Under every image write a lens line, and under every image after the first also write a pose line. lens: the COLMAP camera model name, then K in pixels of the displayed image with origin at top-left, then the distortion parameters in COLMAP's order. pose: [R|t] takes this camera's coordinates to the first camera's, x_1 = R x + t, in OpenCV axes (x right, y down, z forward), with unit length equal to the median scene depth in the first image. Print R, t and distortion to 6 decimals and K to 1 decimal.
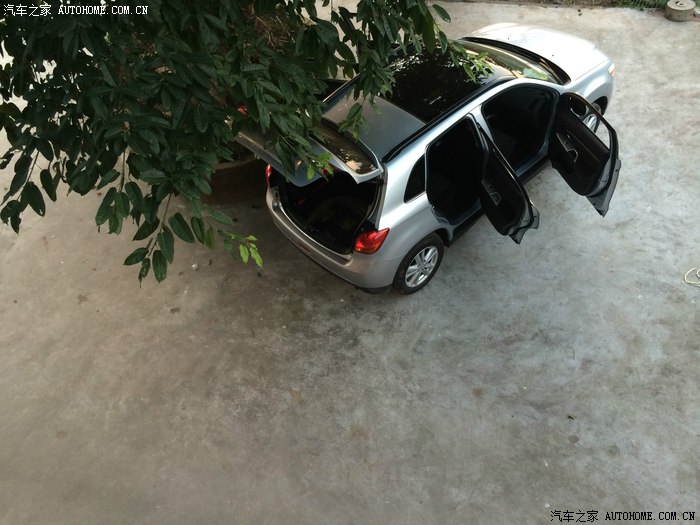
lens RADIAL K [[603.3, 0, 347.2], [0, 603.3, 262.5], [0, 0, 1]] dist [0.085555, -0.124381]
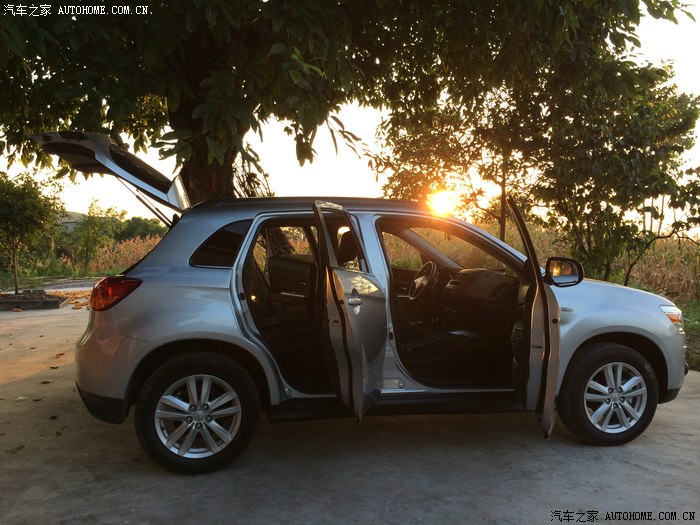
lens RADIAL K [[603.3, 0, 345.5], [0, 603.3, 255.4], [0, 0, 1]] dist [0.085555, -0.124381]
pose [[0.861662, 0.140600, -0.487617, 0.511852], [-0.452795, 0.646891, -0.613603, 0.202618], [0.229162, 0.749509, 0.621064, 0.577776]]
